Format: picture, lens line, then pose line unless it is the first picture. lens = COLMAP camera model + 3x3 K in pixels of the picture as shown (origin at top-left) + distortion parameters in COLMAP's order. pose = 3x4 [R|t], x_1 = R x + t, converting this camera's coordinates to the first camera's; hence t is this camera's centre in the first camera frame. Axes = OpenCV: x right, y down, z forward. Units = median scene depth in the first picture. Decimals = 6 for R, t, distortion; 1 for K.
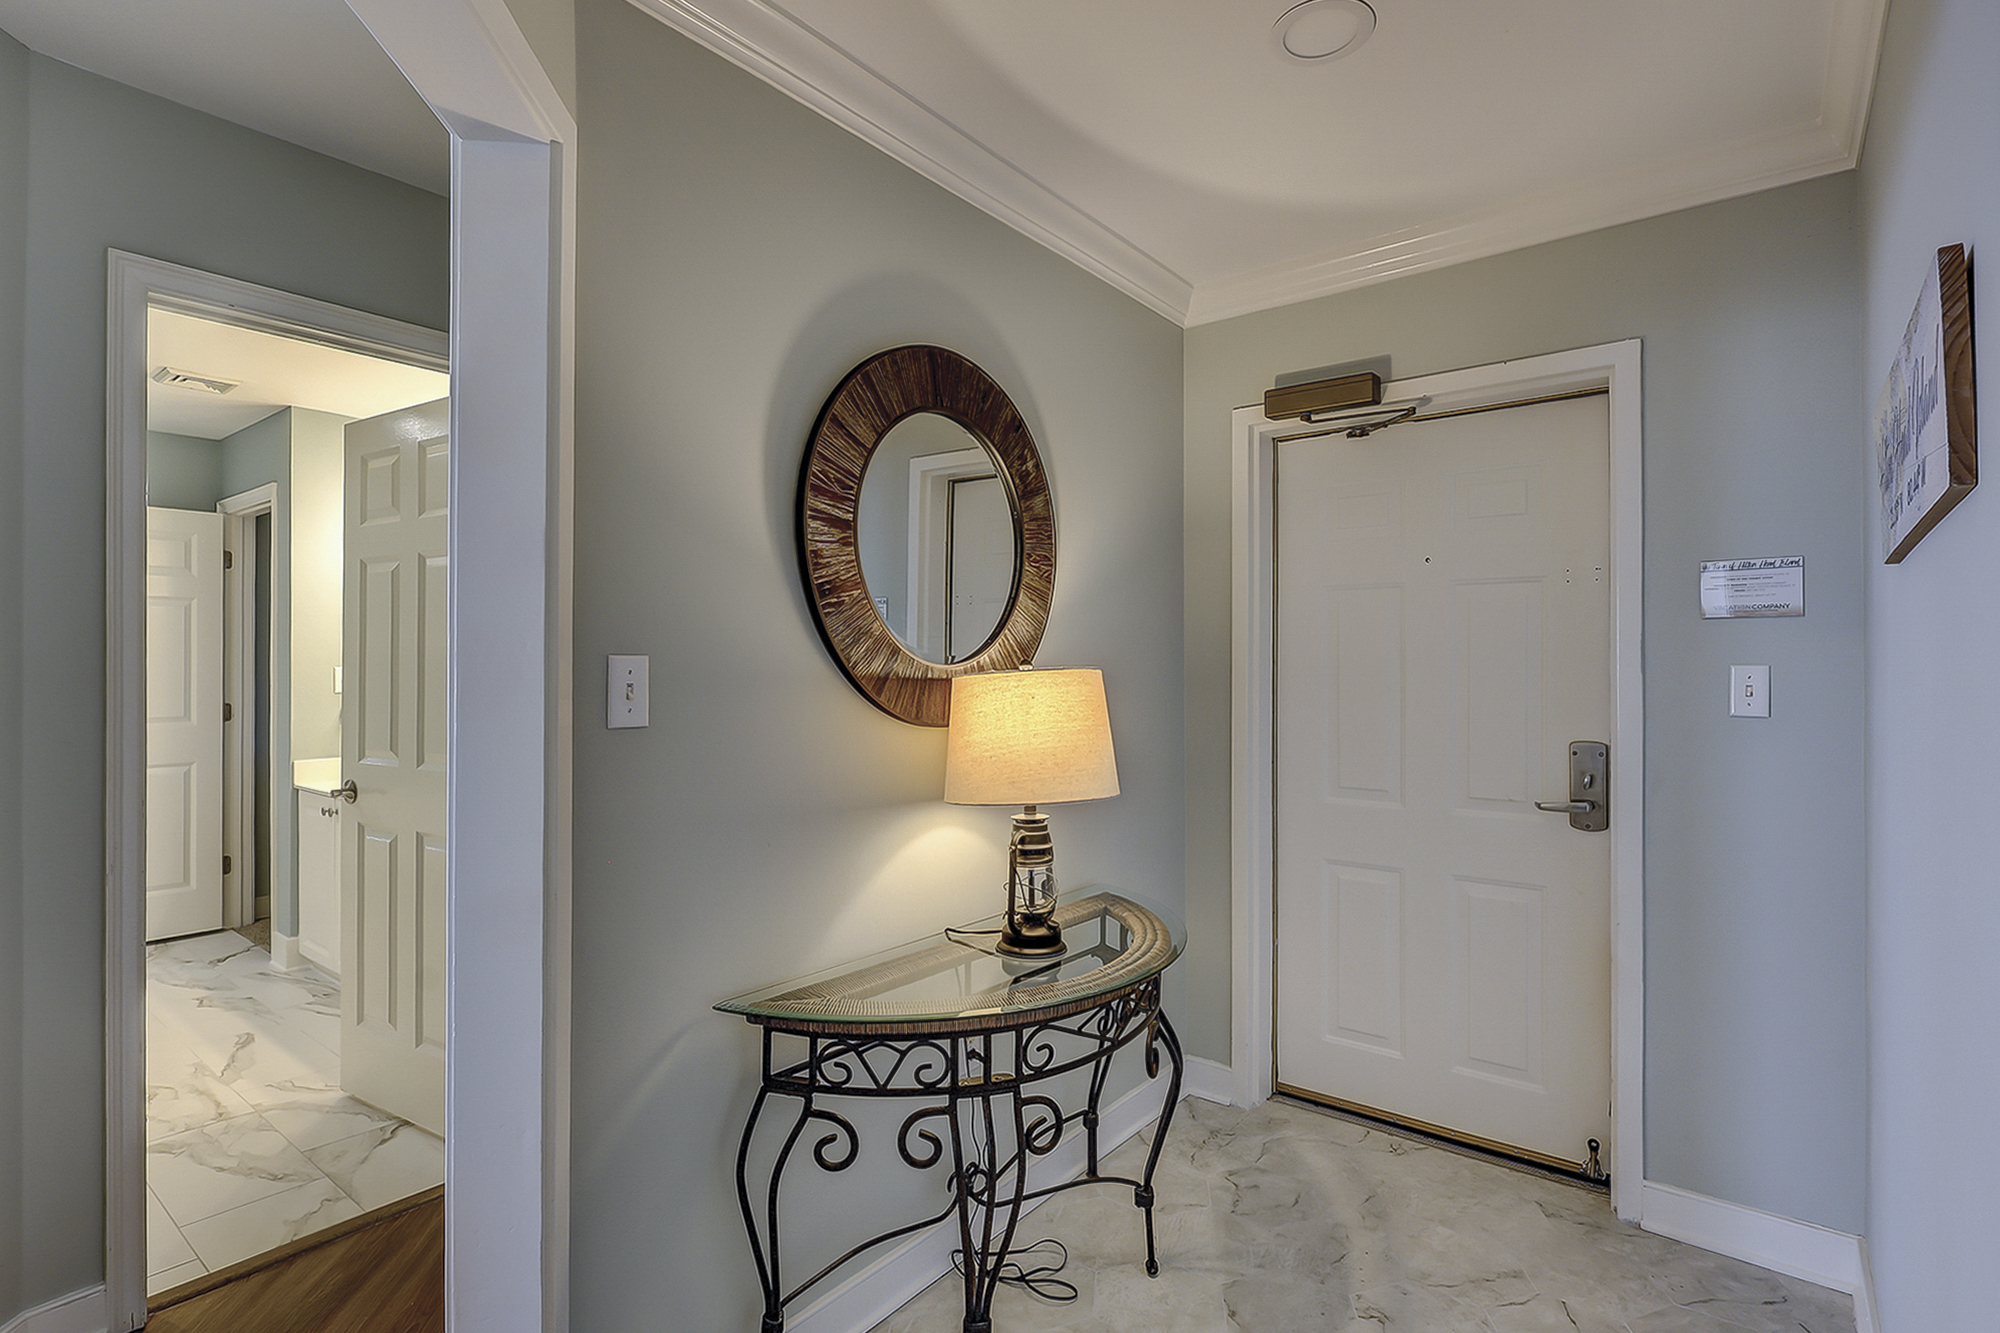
lens RADIAL K [[974.1, 0, 995.3], [0, 974.1, 647.1], [0, 0, 1]] dist [-0.007304, -0.000369]
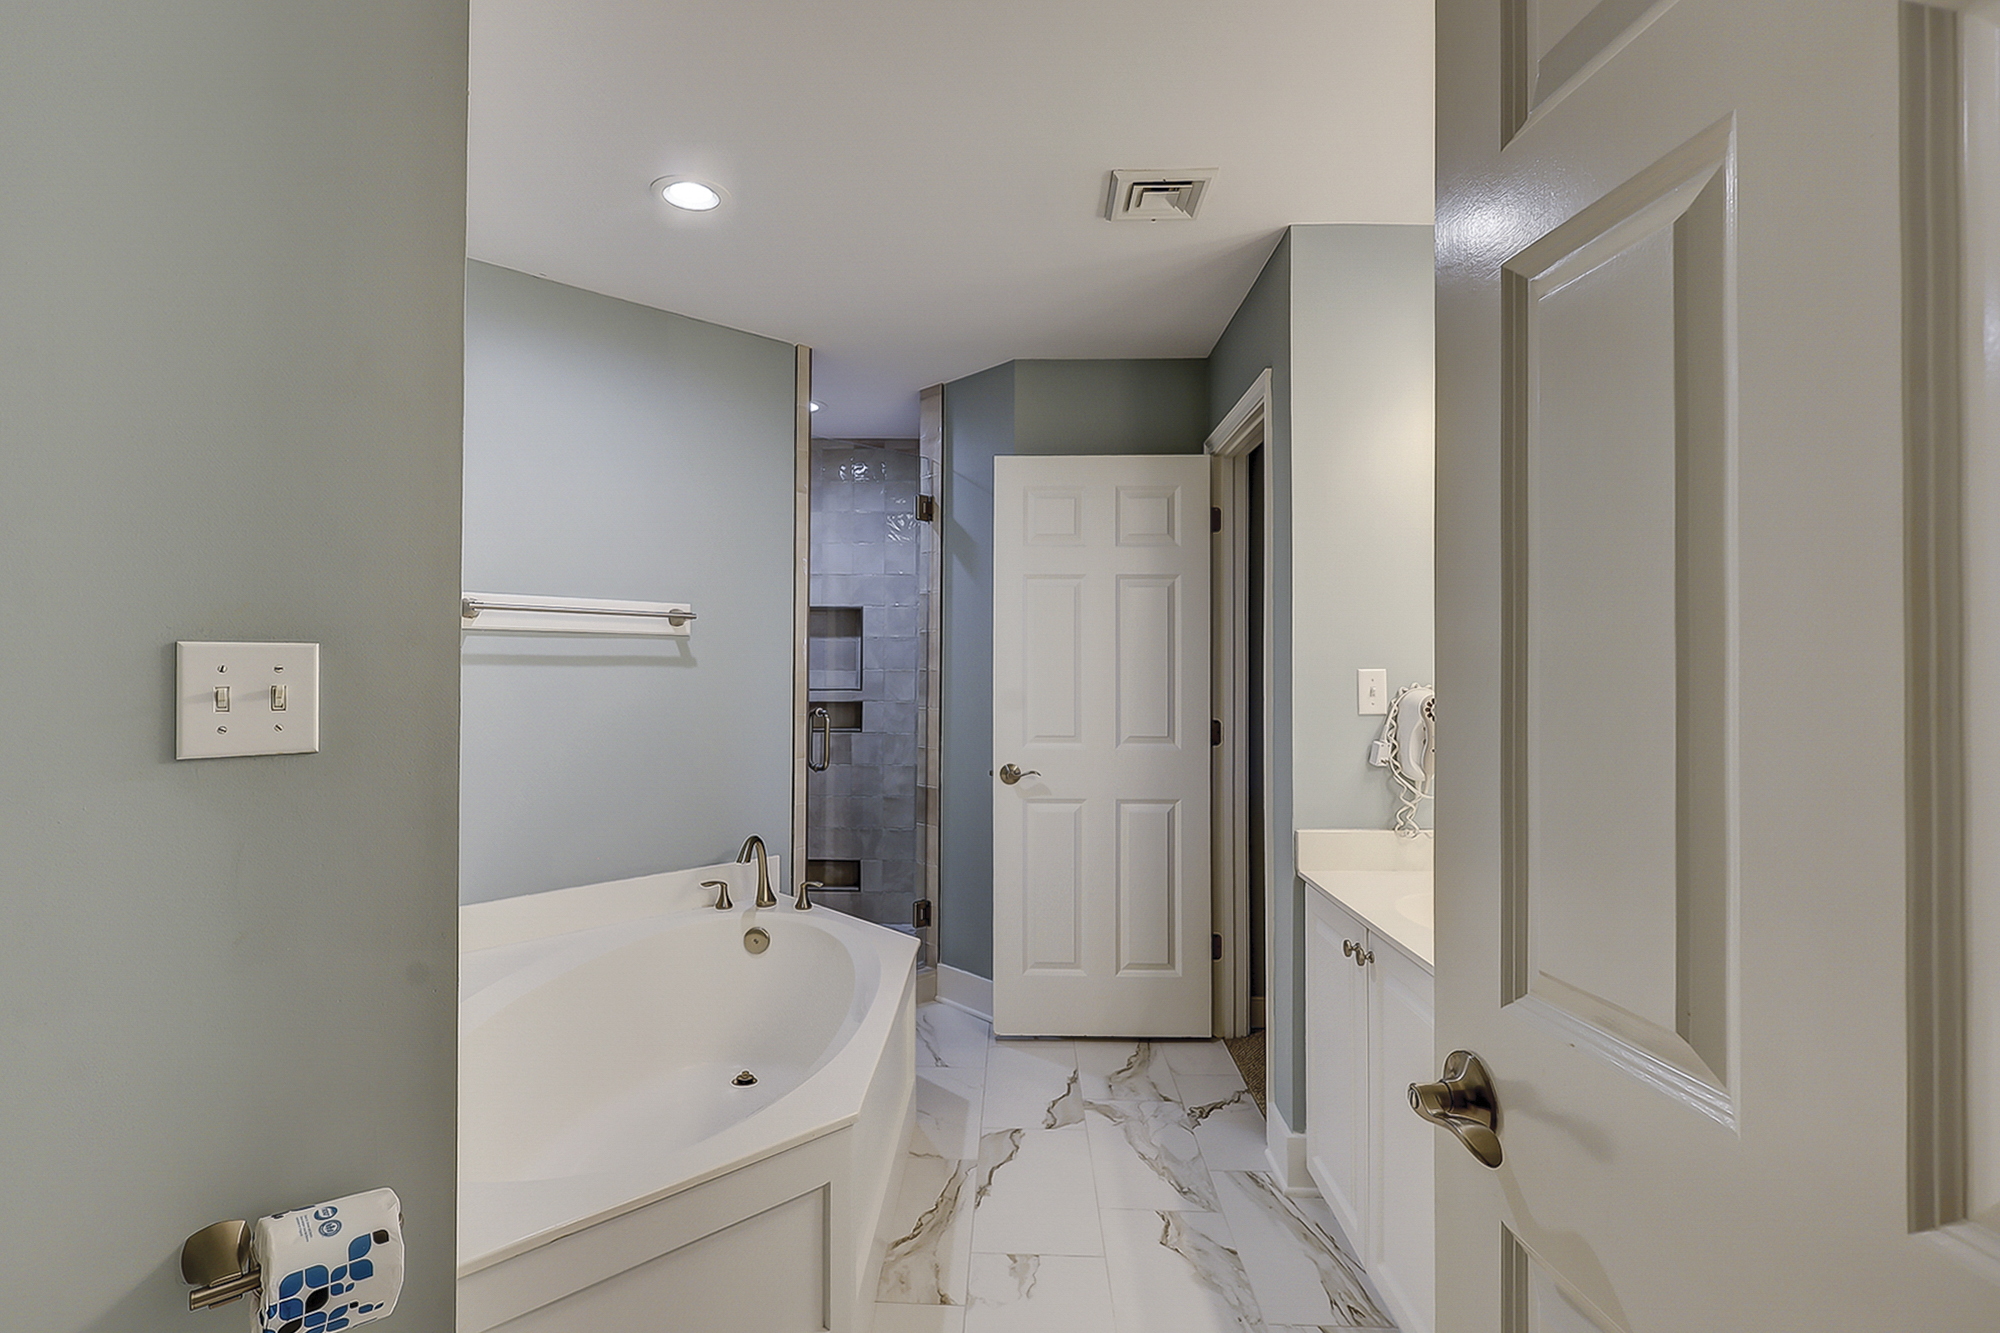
lens RADIAL K [[974.1, 0, 995.3], [0, 974.1, 647.1], [0, 0, 1]] dist [-0.007304, -0.000369]
pose [[0.604510, -0.009341, -0.796543, -0.327098], [0.002902, 0.999950, -0.009525, 0.011178], [0.796592, 0.003446, 0.604507, 0.447817]]
